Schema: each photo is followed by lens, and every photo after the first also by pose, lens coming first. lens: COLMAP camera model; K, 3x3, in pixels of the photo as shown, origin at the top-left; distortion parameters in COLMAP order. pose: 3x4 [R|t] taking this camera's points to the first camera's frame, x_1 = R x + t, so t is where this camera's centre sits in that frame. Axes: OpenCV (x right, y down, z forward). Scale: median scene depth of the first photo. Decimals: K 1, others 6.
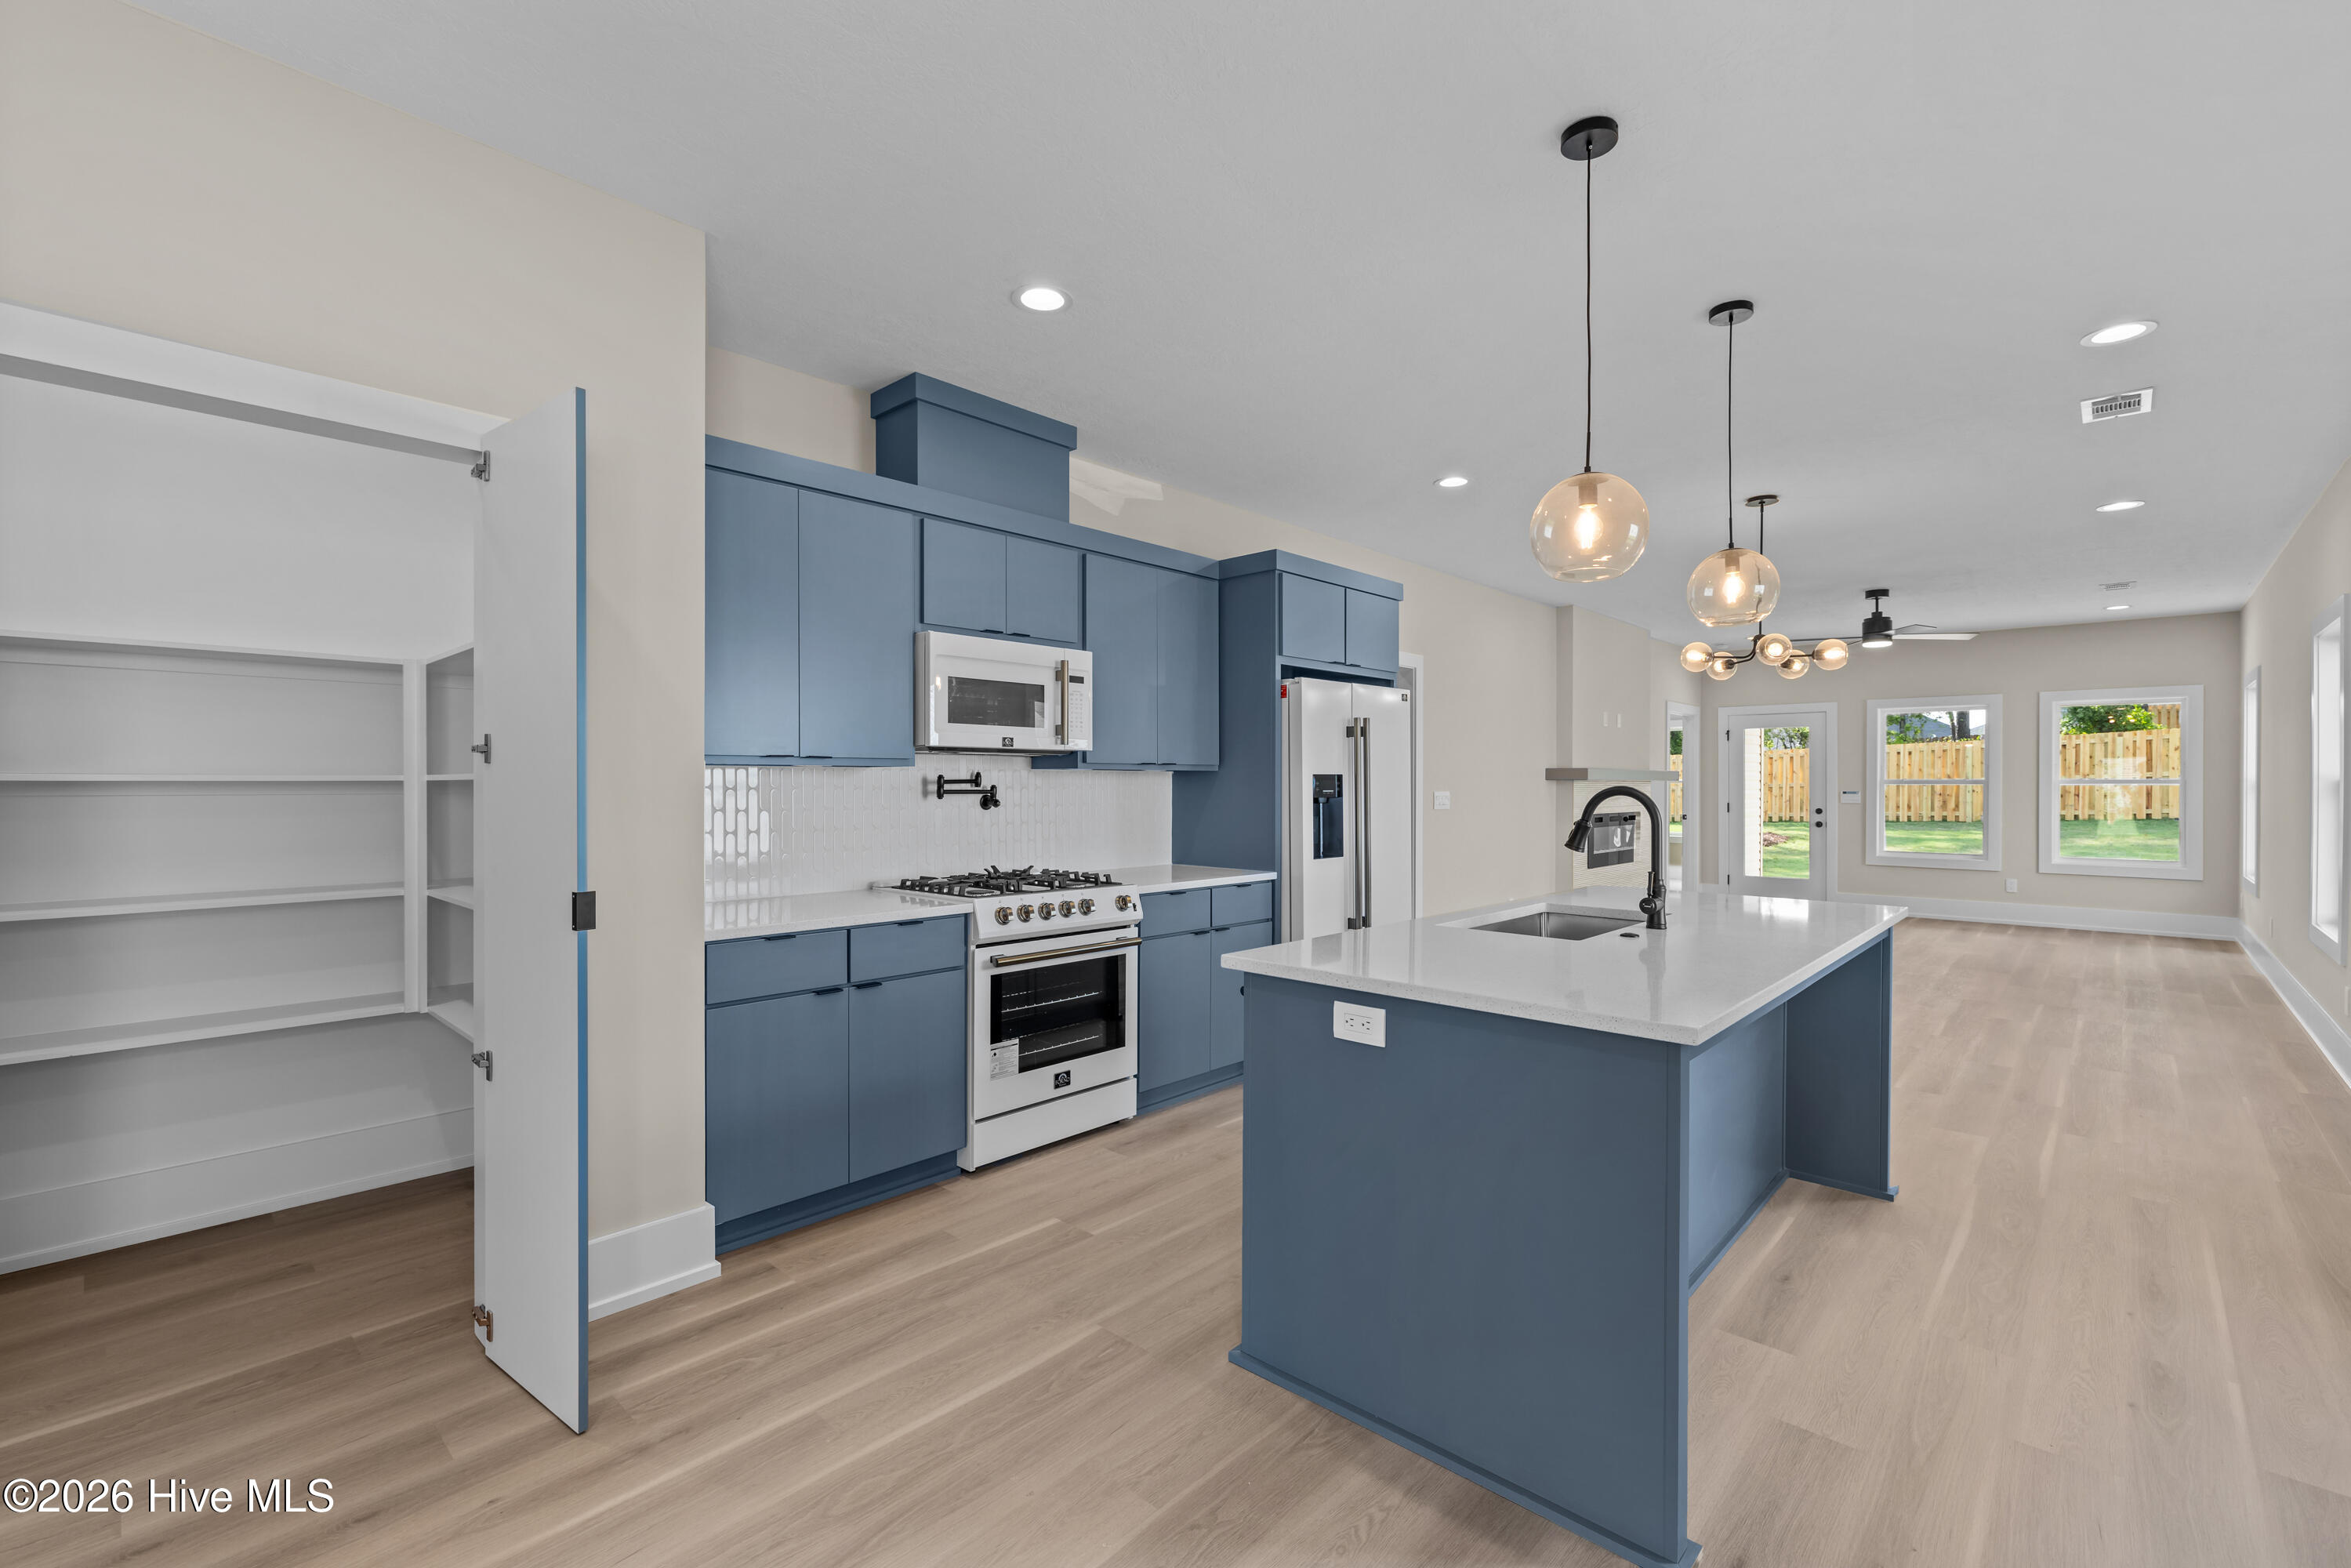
lens RADIAL K [[1013.4, 0, 1175.7], [0, 1013.4, 788.7], [0, 0, 1]] dist [-0.001532, 0.000496]
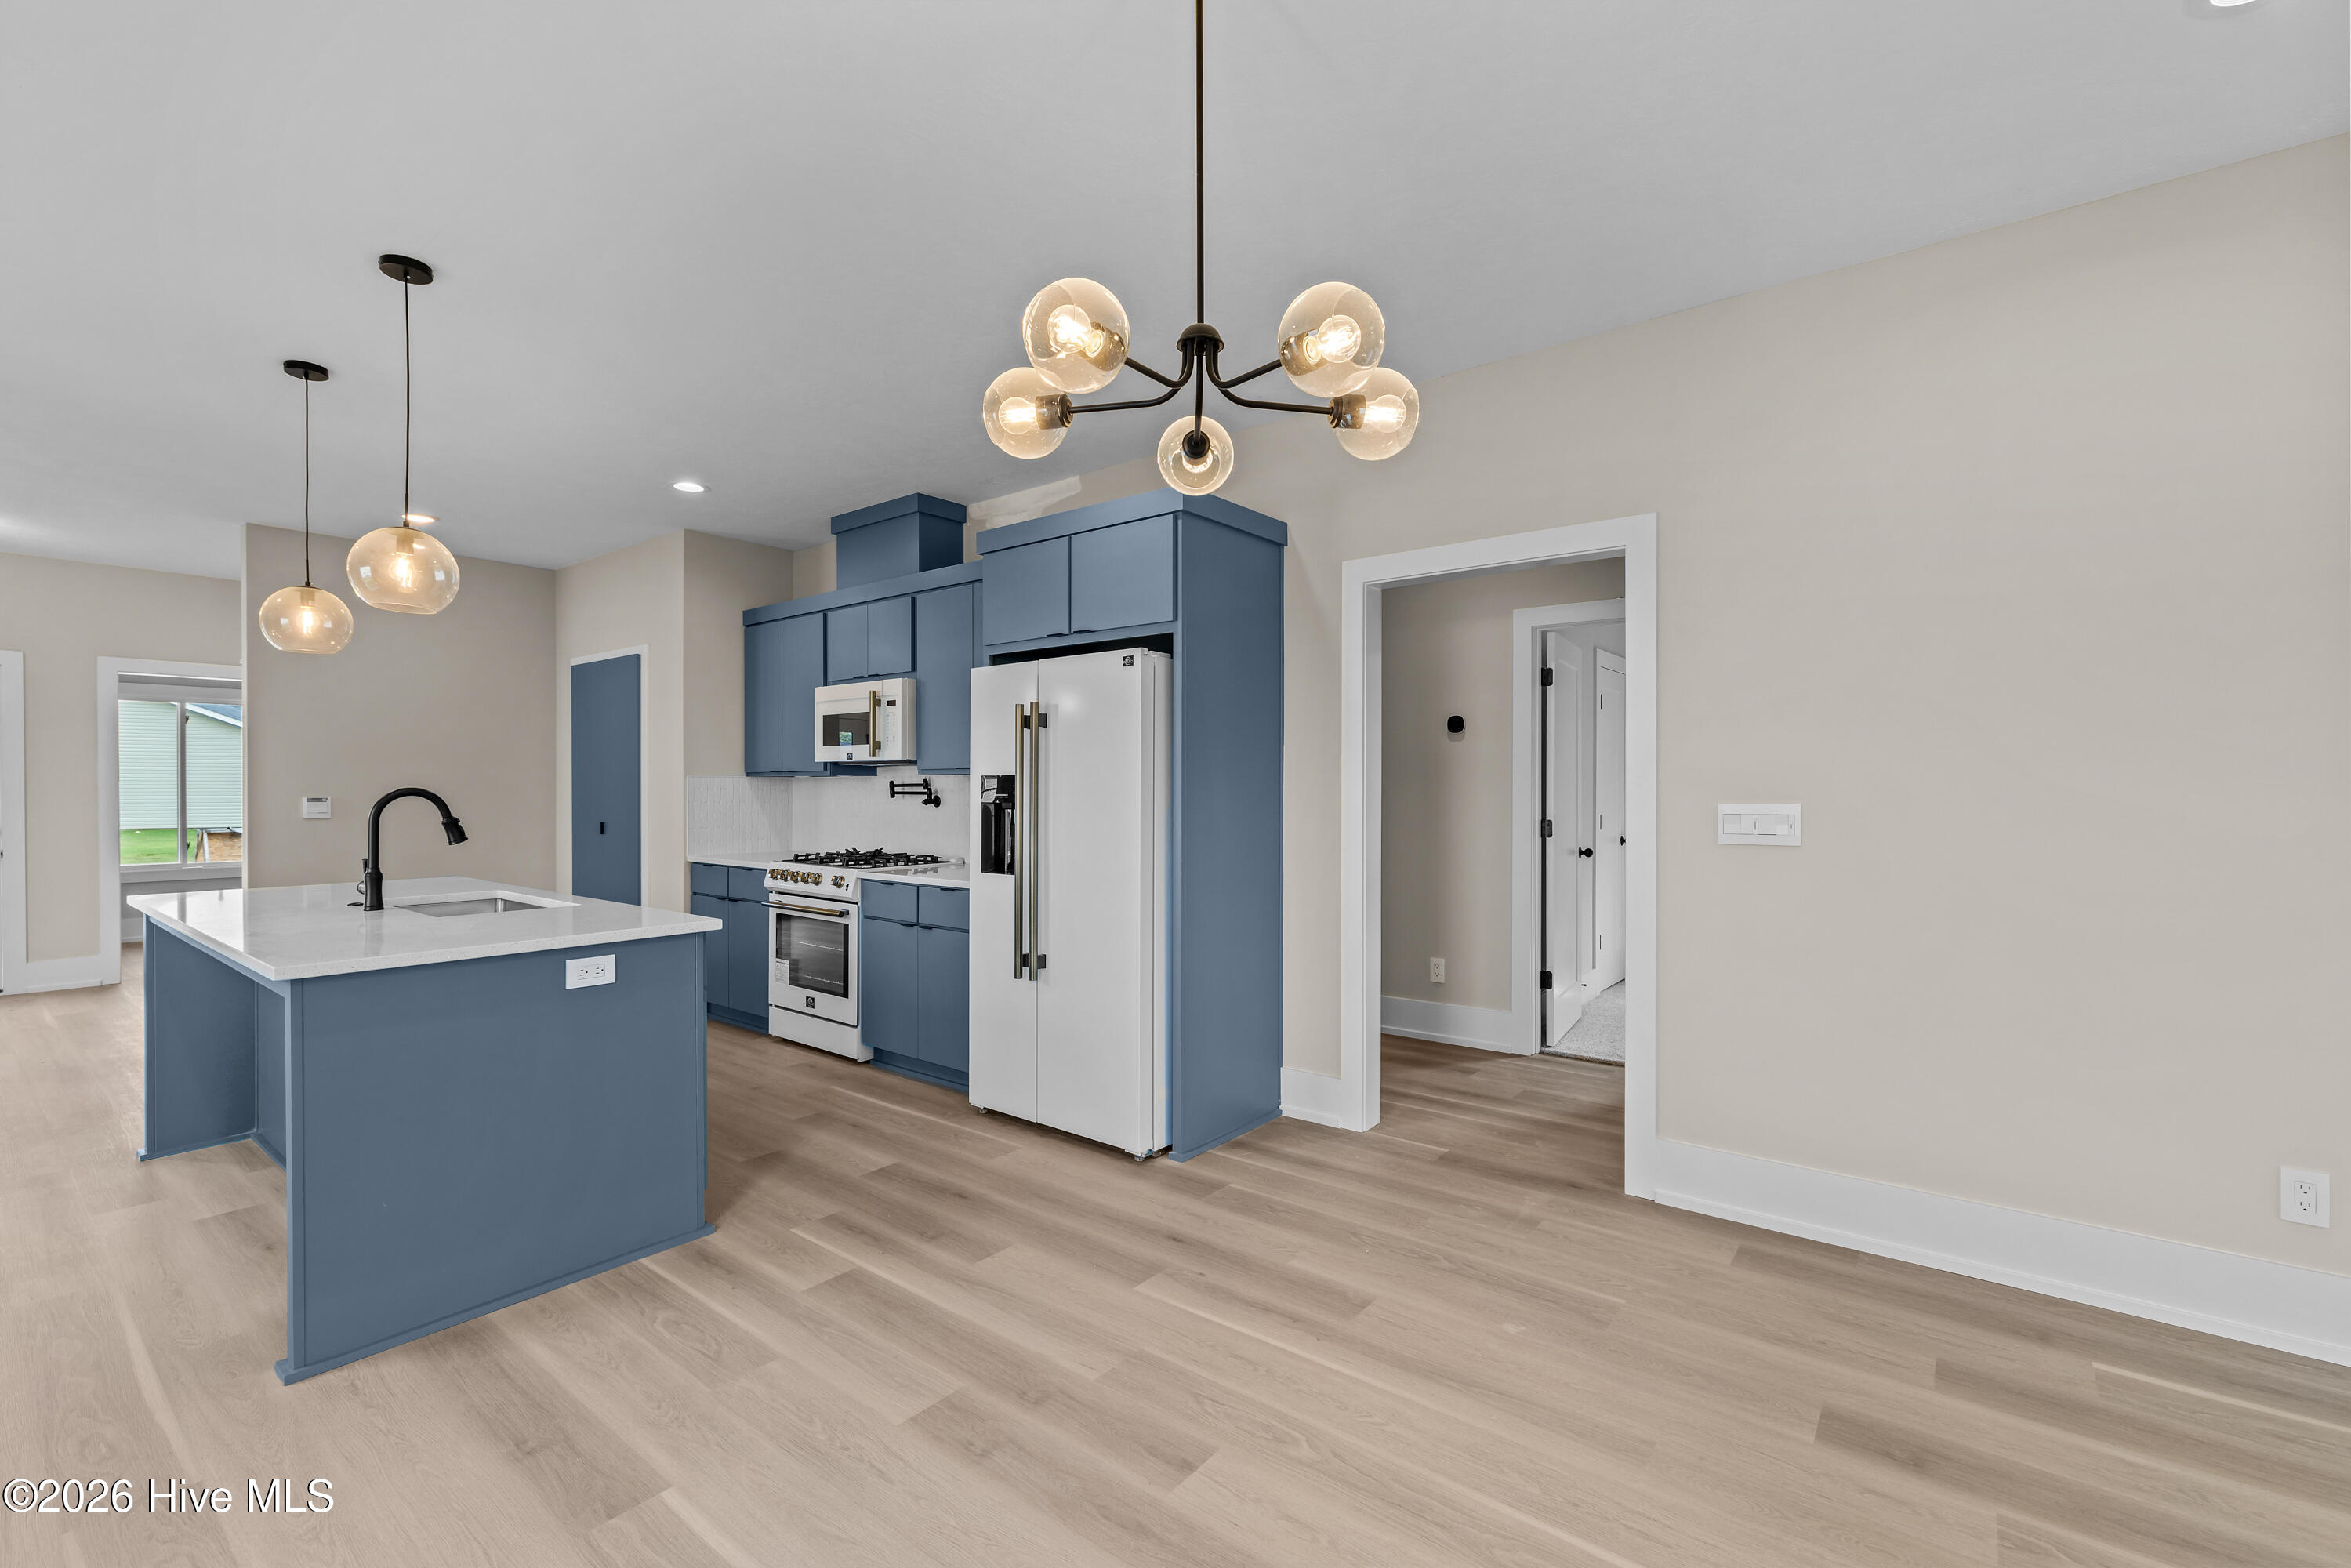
lens RADIAL K [[1010.7, 0, 1175.8], [0, 1010.7, 791.4], [0, 0, 1]] dist [0.000647, -0.000377]
pose [[0.078316, 0.002957, -0.996924, 0.447401], [-0.004939, 0.999984, 0.002578, -0.001603], [0.996916, 0.004722, 0.078330, 0.480066]]
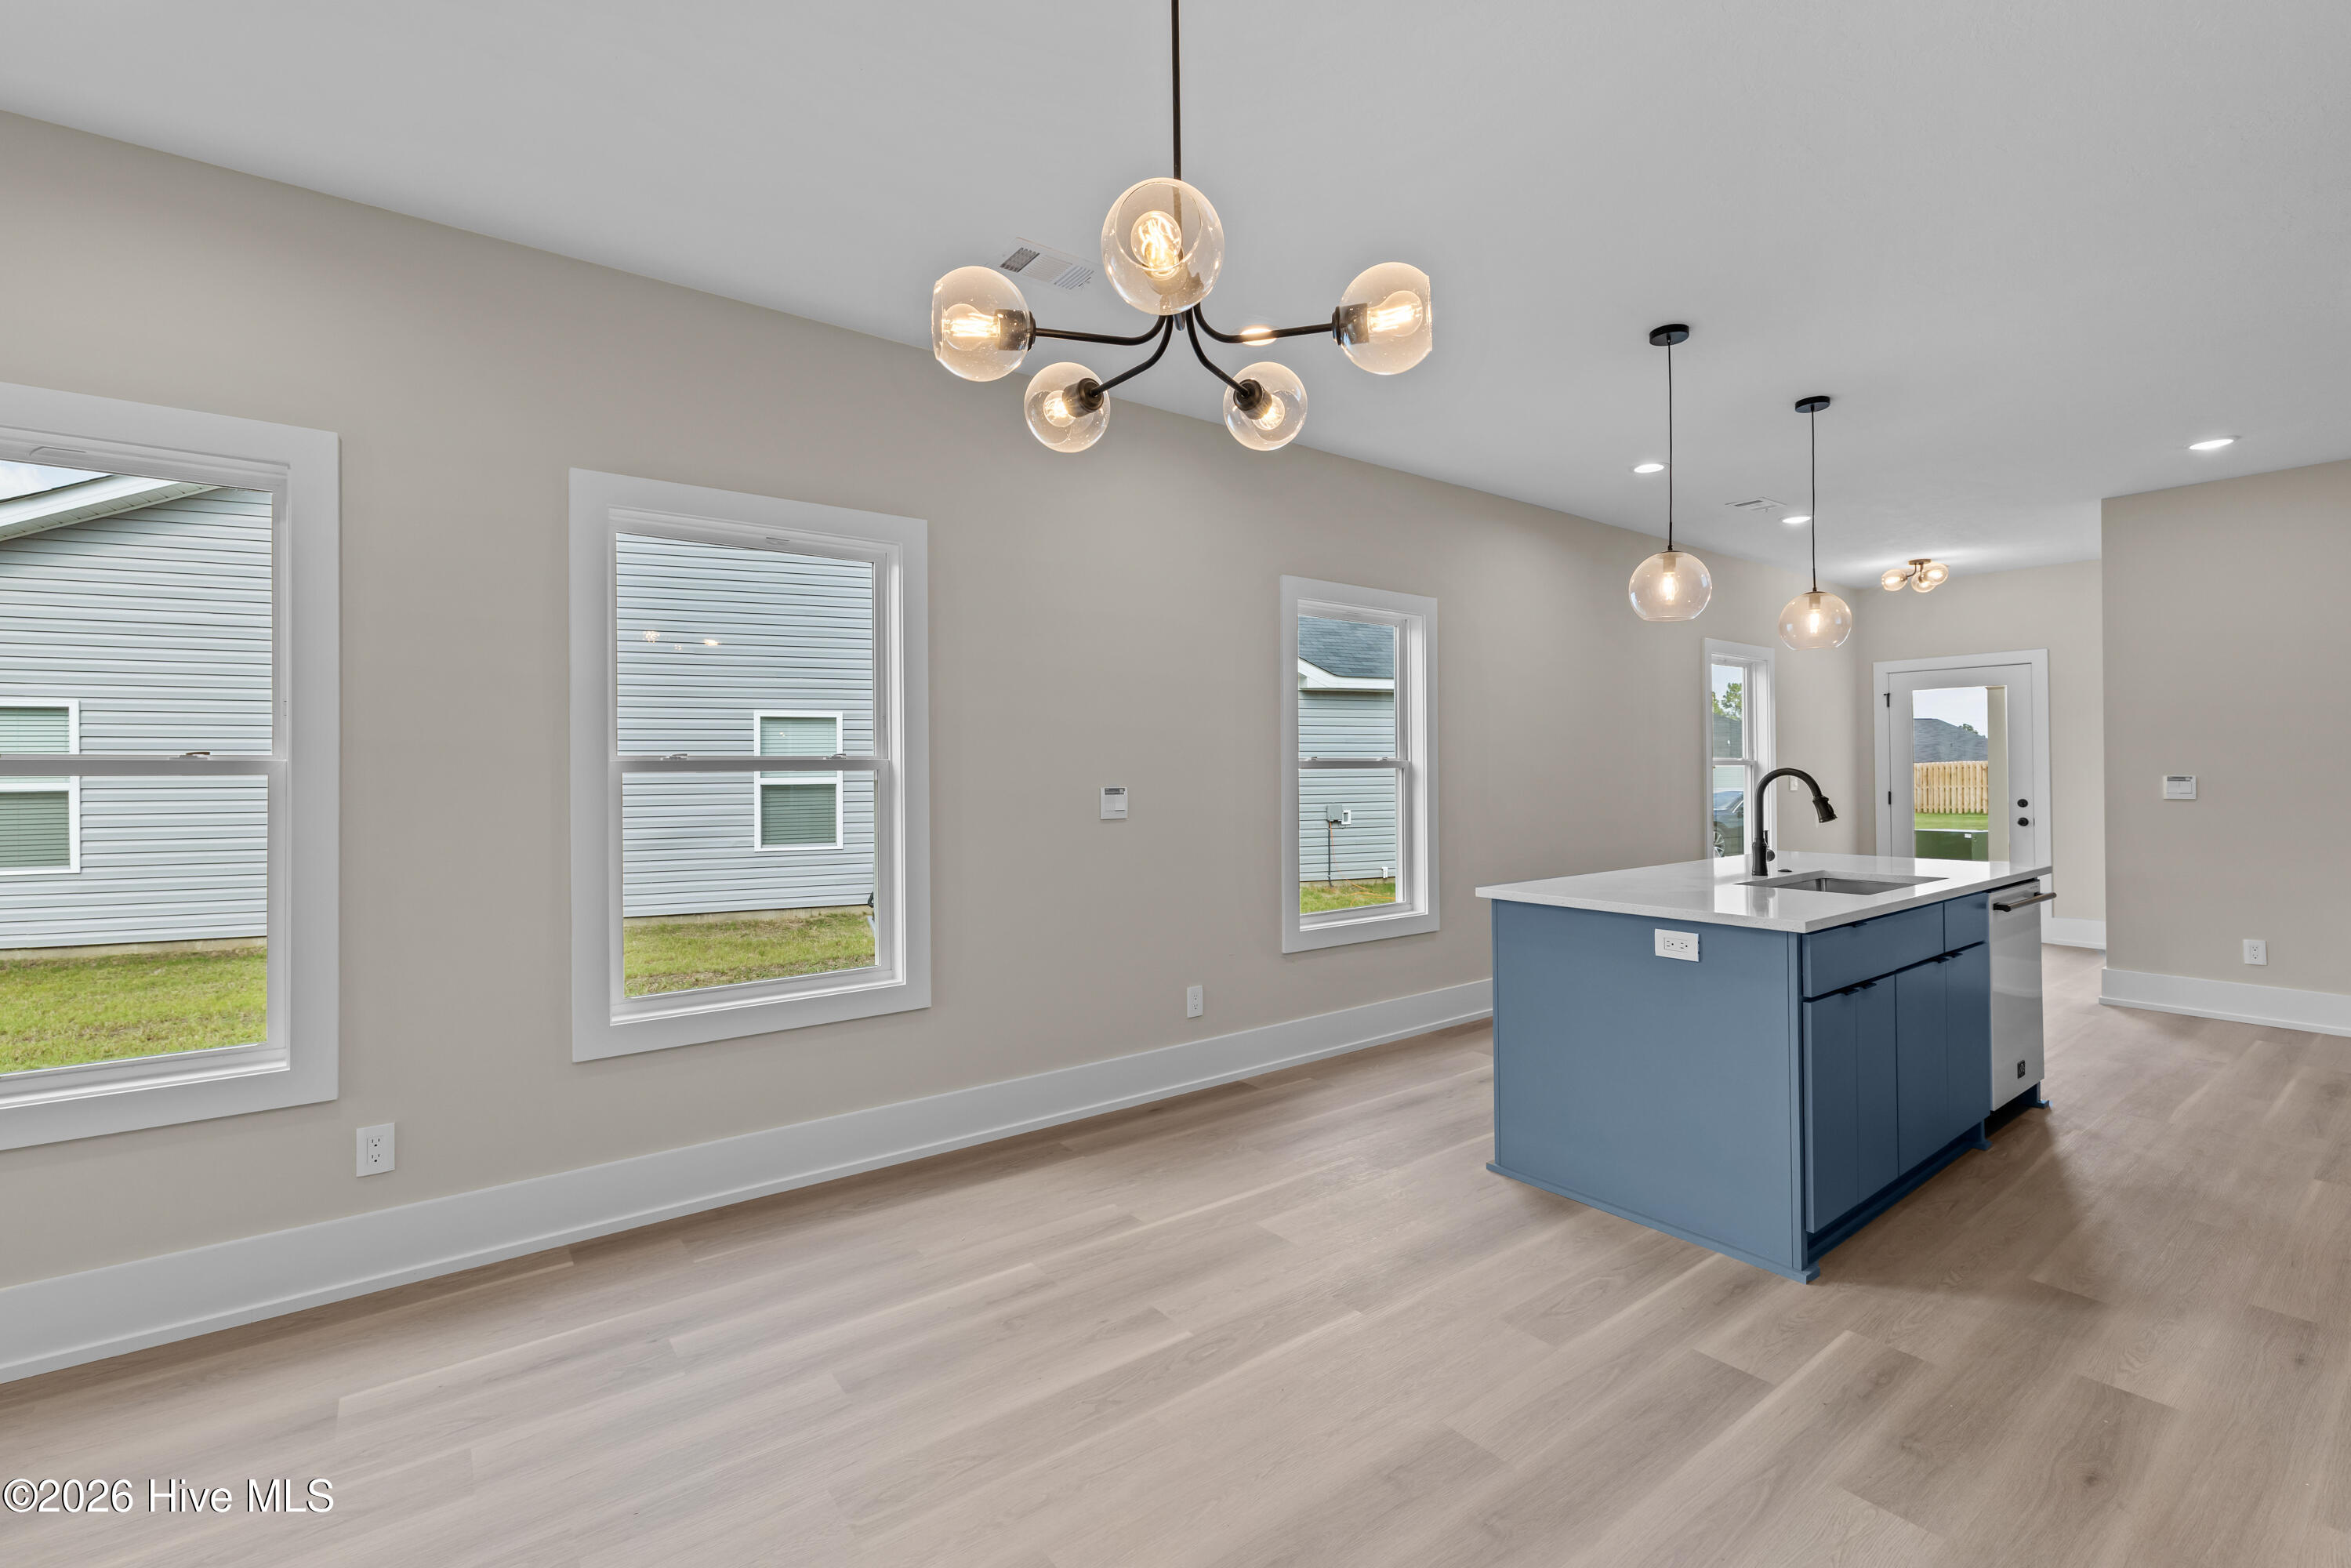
lens RADIAL K [[1024.5, 0, 1178.6], [0, 1024.5, 764.1], [0, 0, 1]] dist [-0.001284, 0.000434]
pose [[-0.985174, 0.004336, 0.171505, 0.261615], [0.004518, 0.999990, 0.000668, -0.003131], [-0.171501, 0.001433, -0.985183, 0.643554]]
